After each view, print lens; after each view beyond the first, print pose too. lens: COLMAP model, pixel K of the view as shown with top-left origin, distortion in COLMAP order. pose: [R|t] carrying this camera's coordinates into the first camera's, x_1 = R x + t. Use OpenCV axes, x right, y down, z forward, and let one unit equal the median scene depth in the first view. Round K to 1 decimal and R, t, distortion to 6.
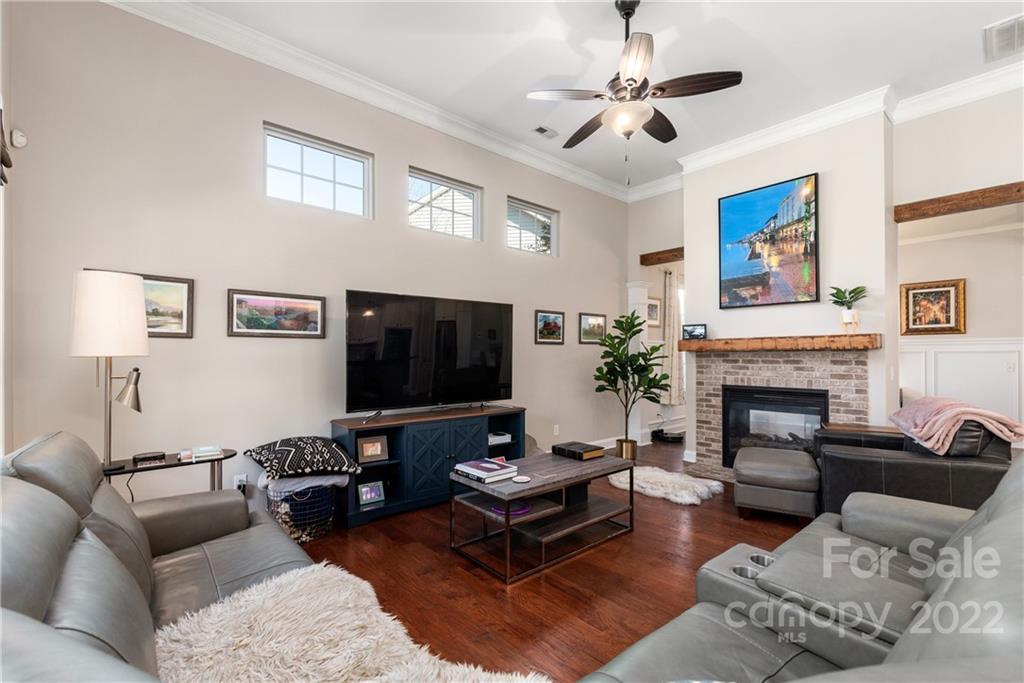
lens RADIAL K [[449.1, 0, 514.7], [0, 449.1, 351.5], [0, 0, 1]] dist [-0.008774, 0.000075]
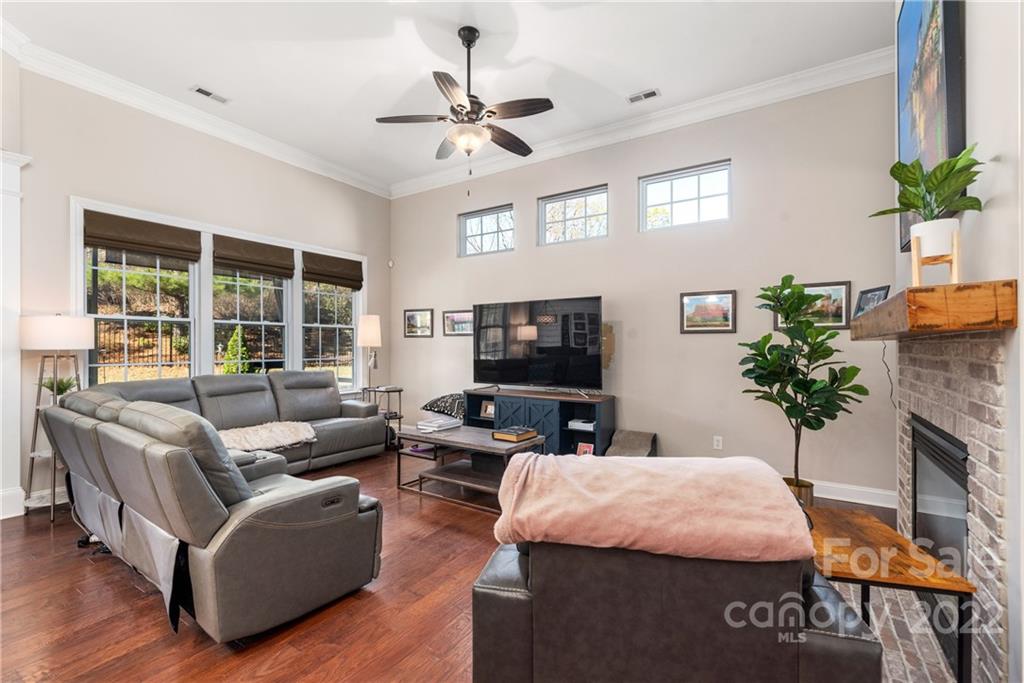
lens RADIAL K [[449.1, 0, 526.1], [0, 449.1, 348.1], [0, 0, 1]] dist [-0.008774, 0.000075]
pose [[0.284174, 0.004701, -0.958761, 0.854606], [0.004227, 0.999972, 0.006156, 0.004745], [0.958763, -0.005802, 0.284146, 0.520263]]
